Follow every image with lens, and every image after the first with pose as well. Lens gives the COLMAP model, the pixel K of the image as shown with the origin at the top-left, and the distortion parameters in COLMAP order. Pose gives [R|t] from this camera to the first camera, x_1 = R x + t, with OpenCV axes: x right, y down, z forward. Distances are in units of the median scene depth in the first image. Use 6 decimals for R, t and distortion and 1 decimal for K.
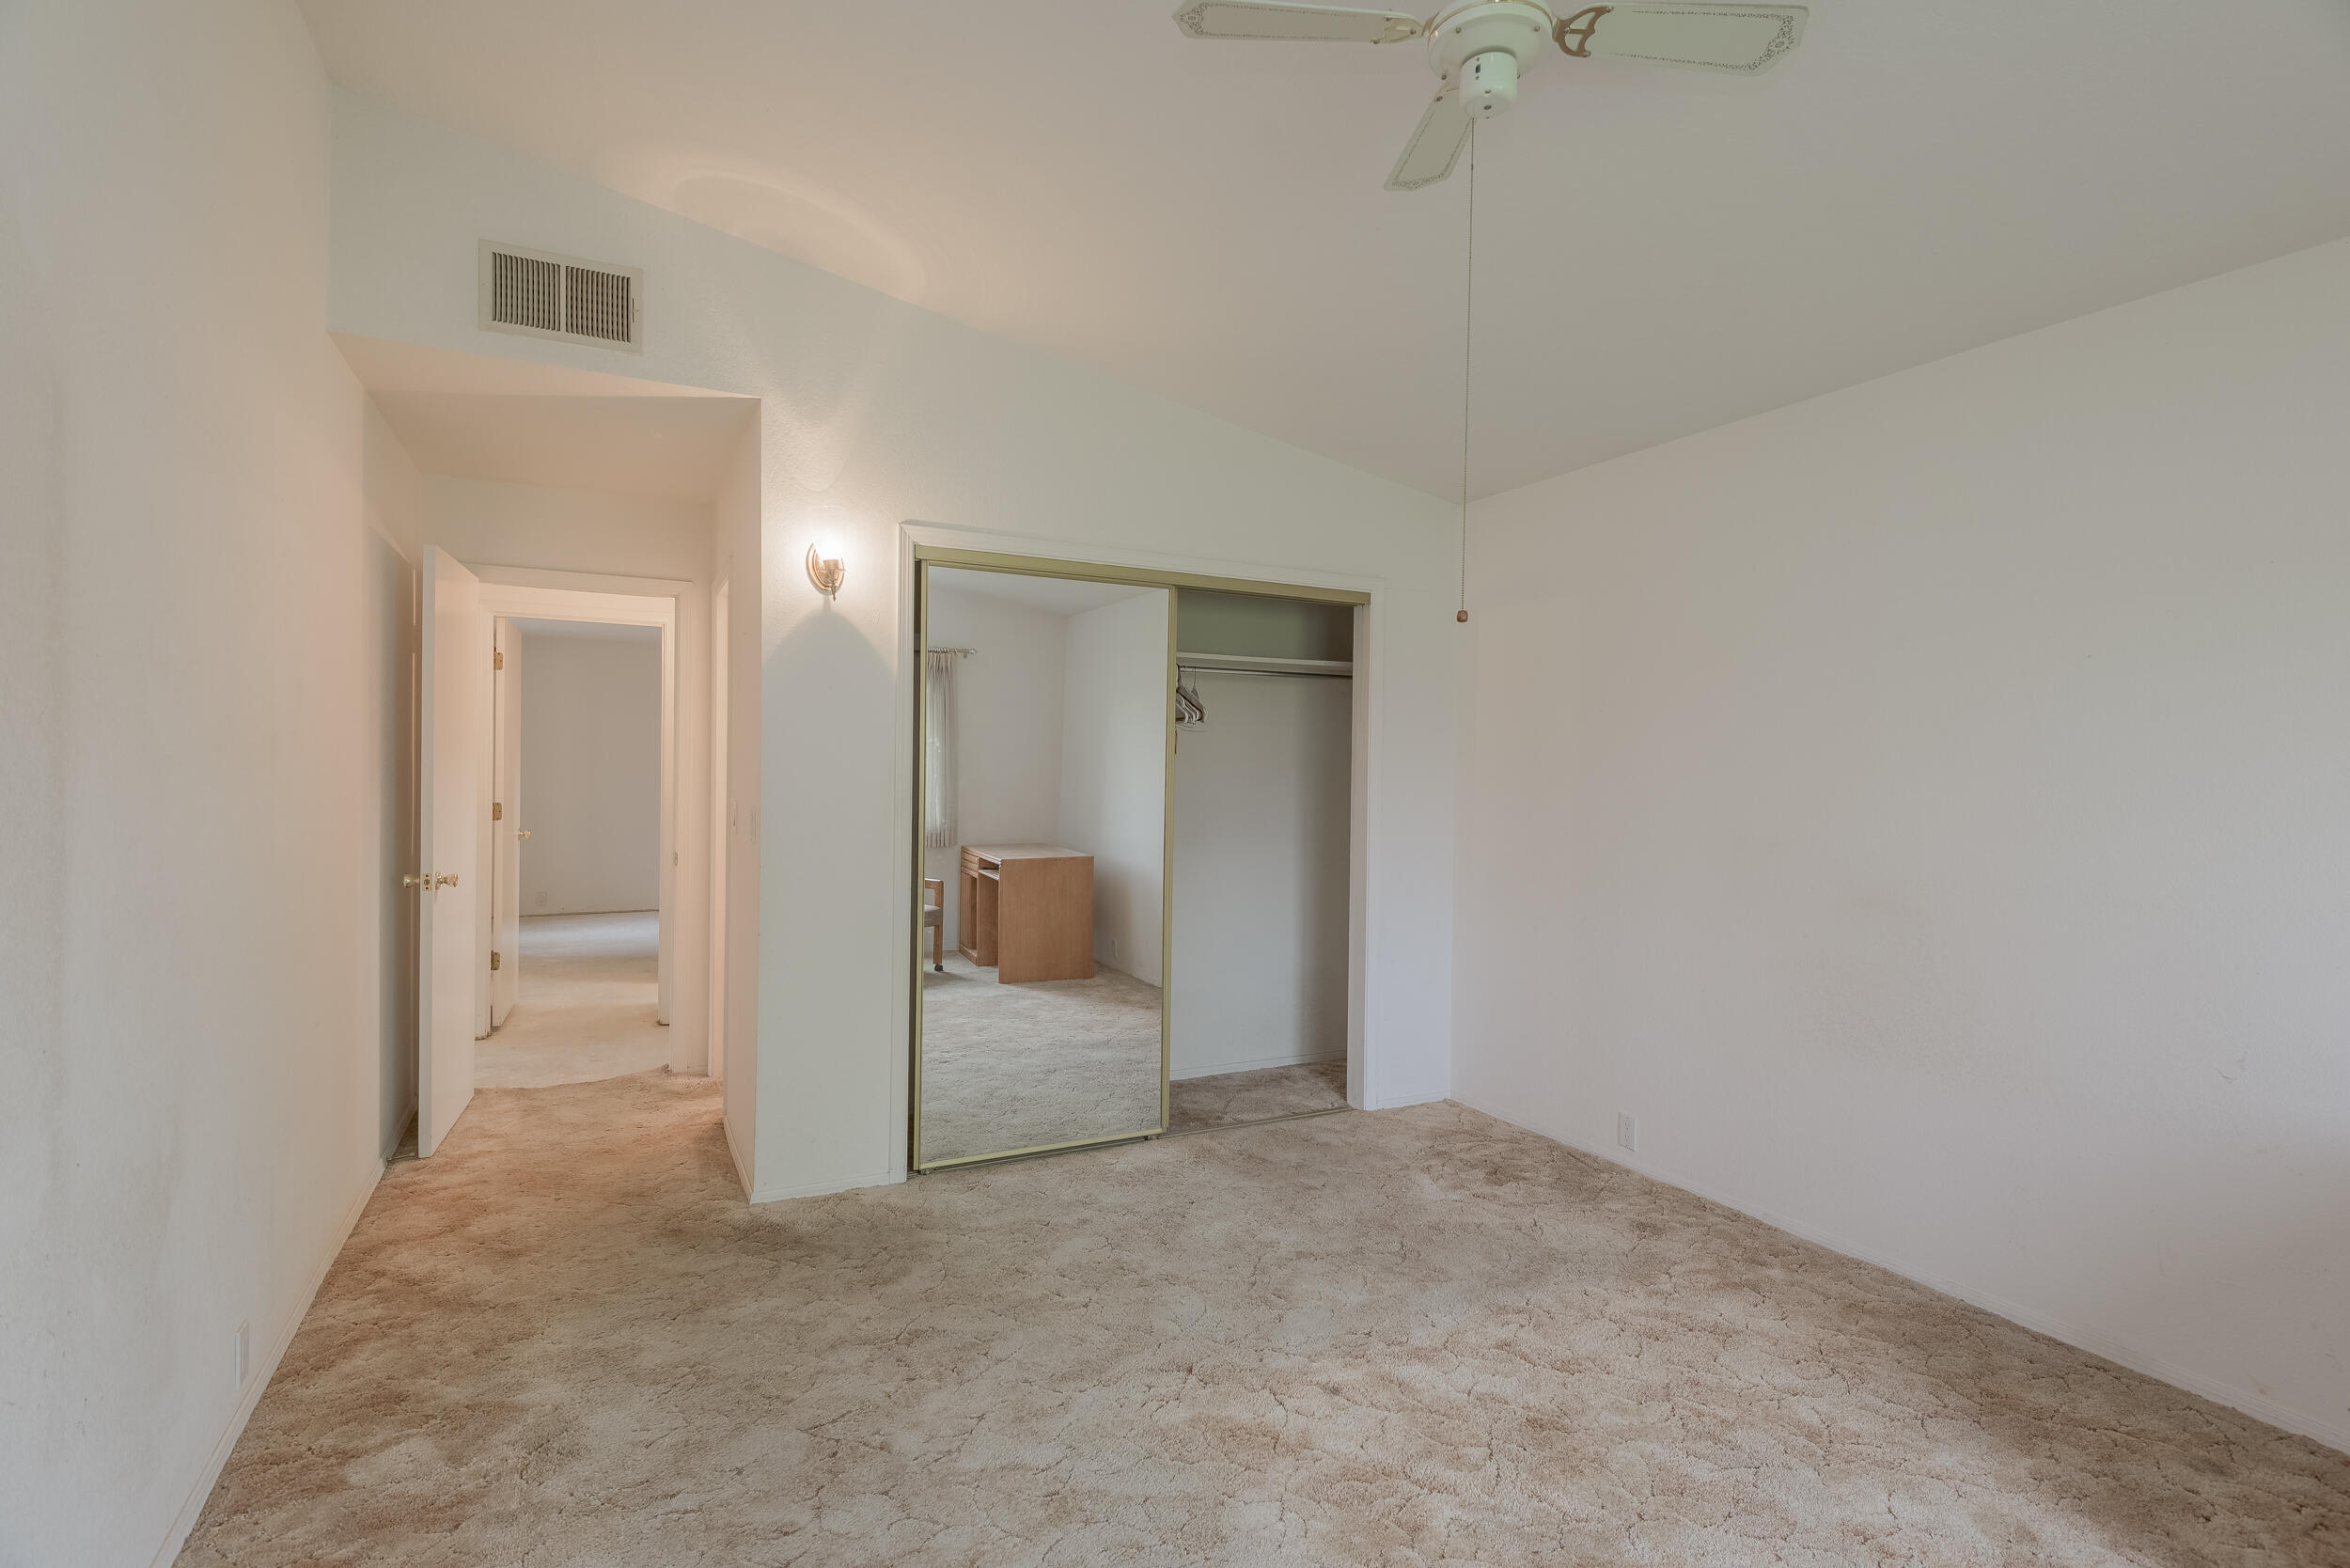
lens RADIAL K [[1204.9, 0, 1159.7], [0, 1204.9, 766.4], [0, 0, 1]] dist [0.034429, -0.024858]
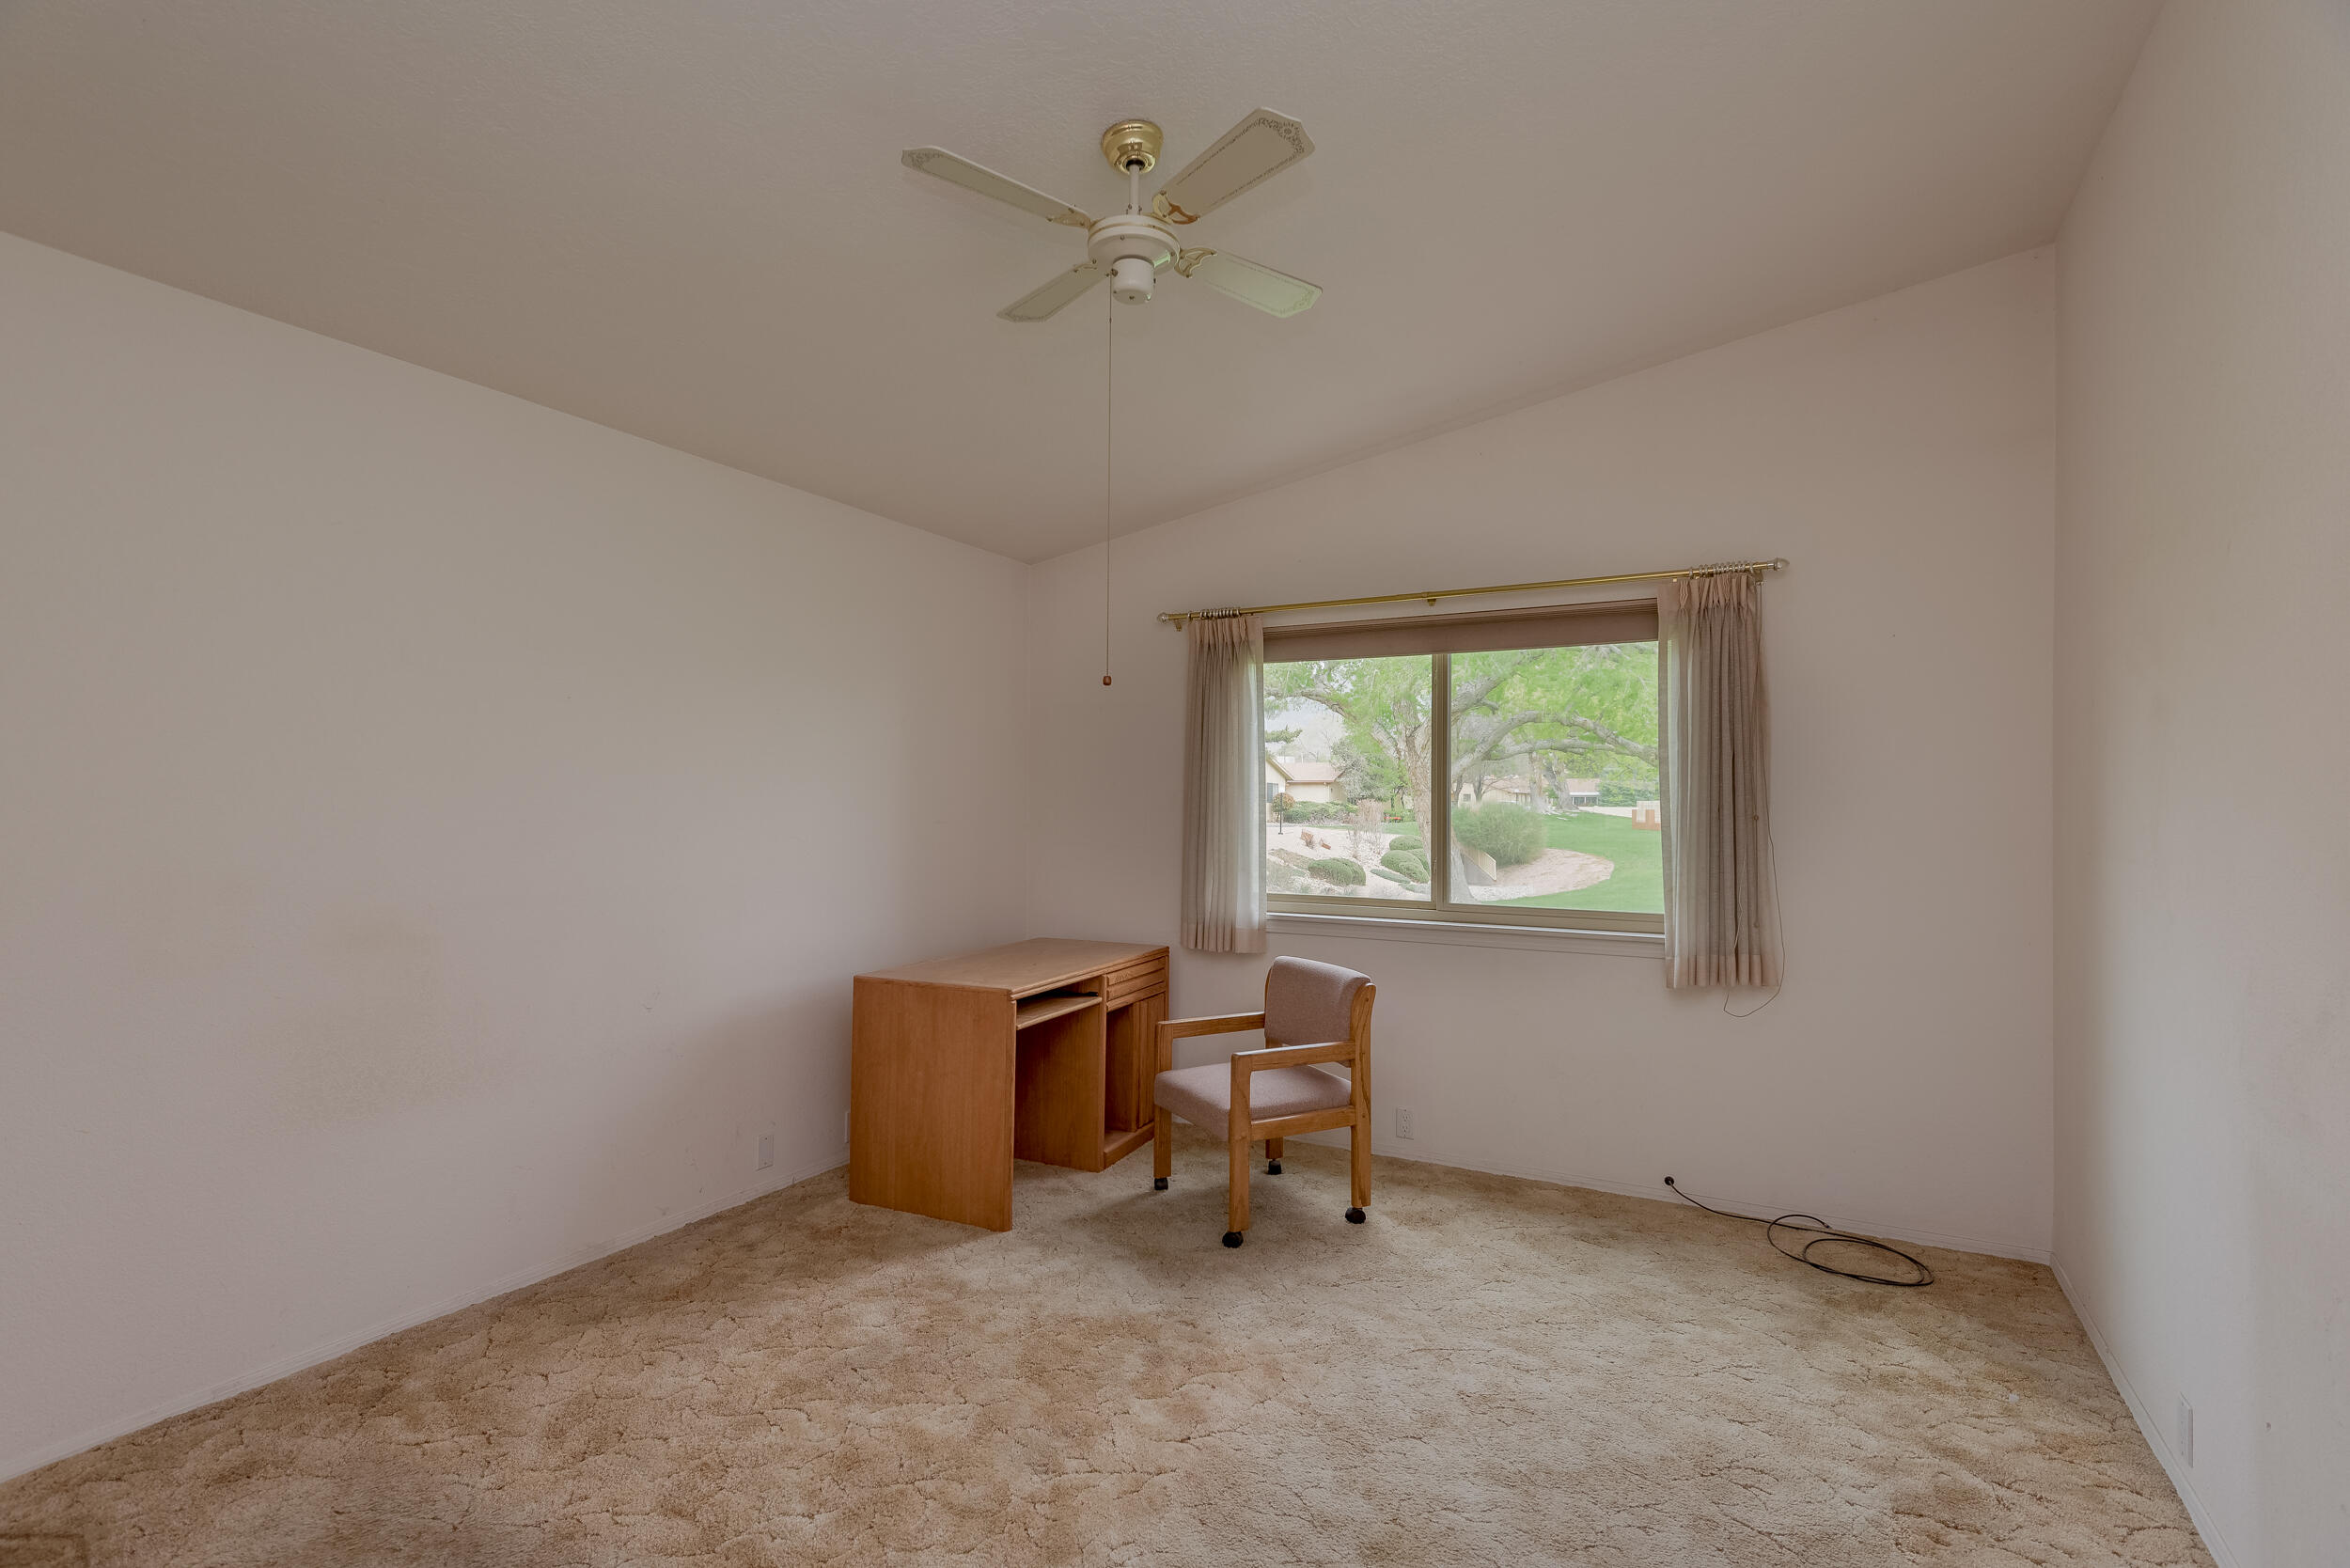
lens RADIAL K [[1204.9, 0, 1159.7], [0, 1204.9, 766.4], [0, 0, 1]] dist [0.034429, -0.024858]
pose [[-0.582709, -0.003273, 0.812674, -0.553962], [-0.011112, 0.999930, -0.003940, -0.024470], [-0.812605, -0.011327, -0.582705, 1.197781]]
